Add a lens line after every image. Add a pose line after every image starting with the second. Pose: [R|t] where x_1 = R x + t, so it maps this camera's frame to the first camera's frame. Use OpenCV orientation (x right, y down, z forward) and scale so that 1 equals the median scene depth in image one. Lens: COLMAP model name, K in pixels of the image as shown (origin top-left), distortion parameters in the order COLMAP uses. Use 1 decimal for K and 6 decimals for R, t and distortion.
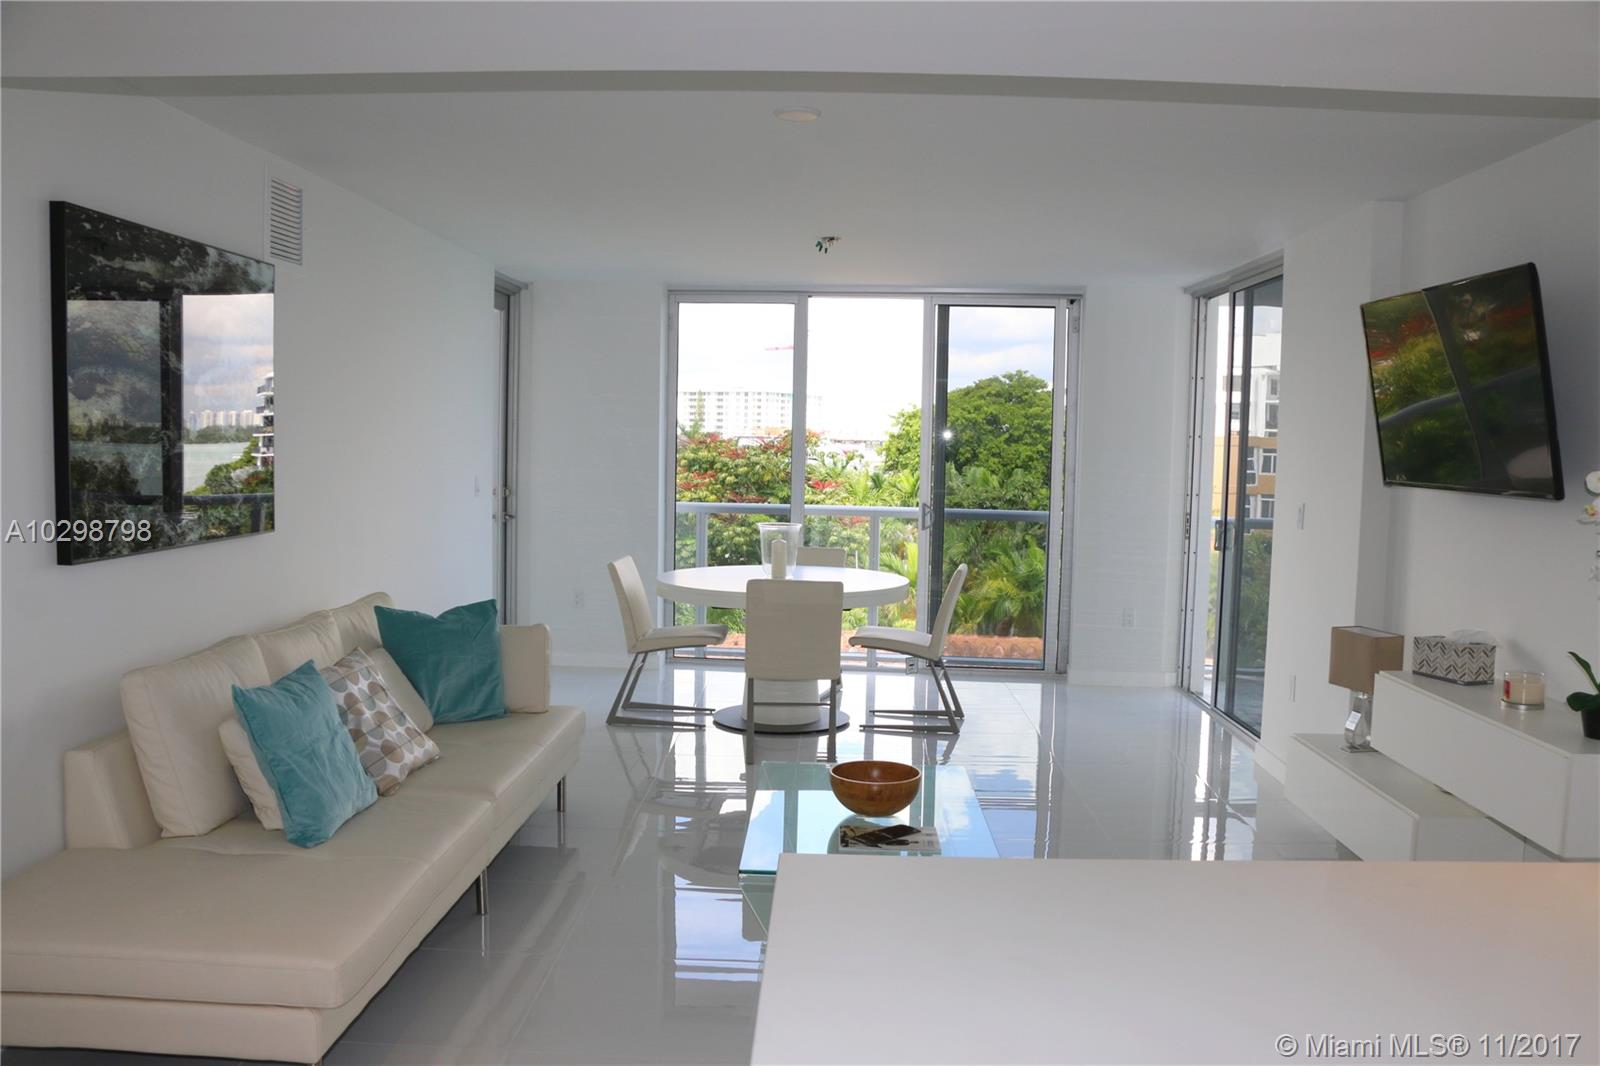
lens RADIAL K [[1315.2, 0, 802.1], [0, 1315.2, 537.5], [0, 0, 1]] dist [-0.179173, 0.149160]
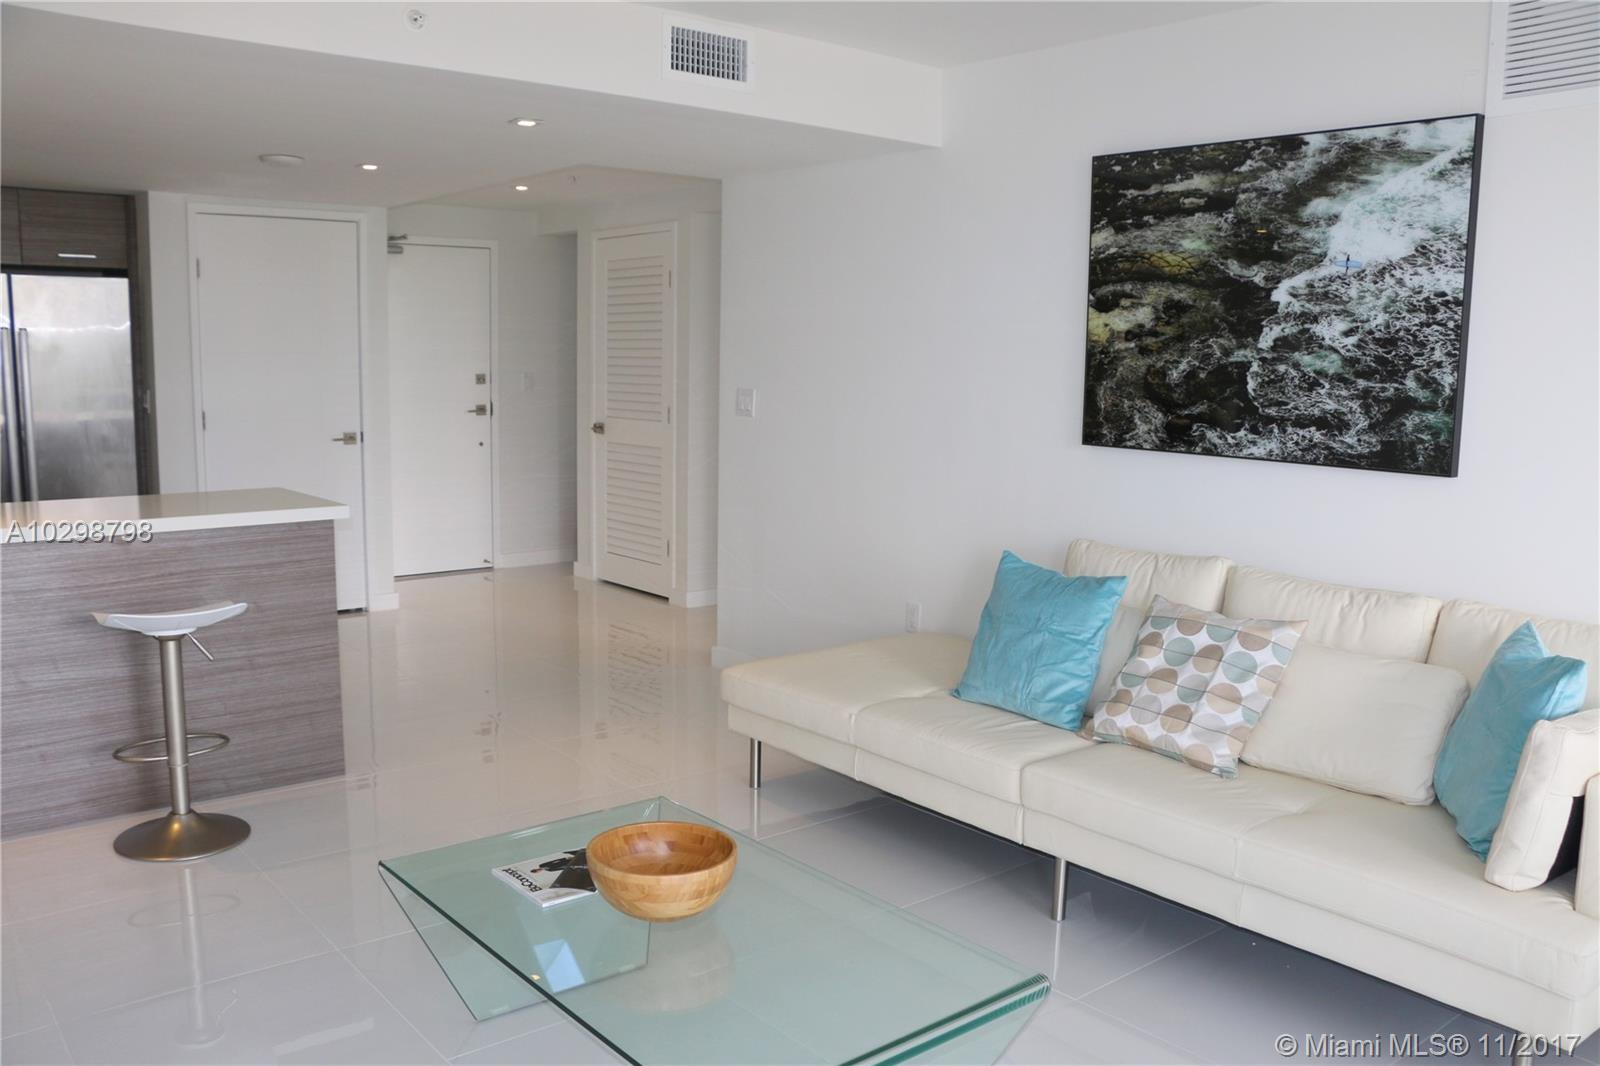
lens RADIAL K [[1315.2, 0, 819.6], [0, 1315.2, 540.7], [0, 0, 1]] dist [-0.179173, 0.149160]
pose [[-0.749244, 0.062519, -0.659337, 0.453441], [-0.081504, 0.979263, 0.185473, -0.097539], [0.657260, 0.192703, -0.728612, 1.674484]]
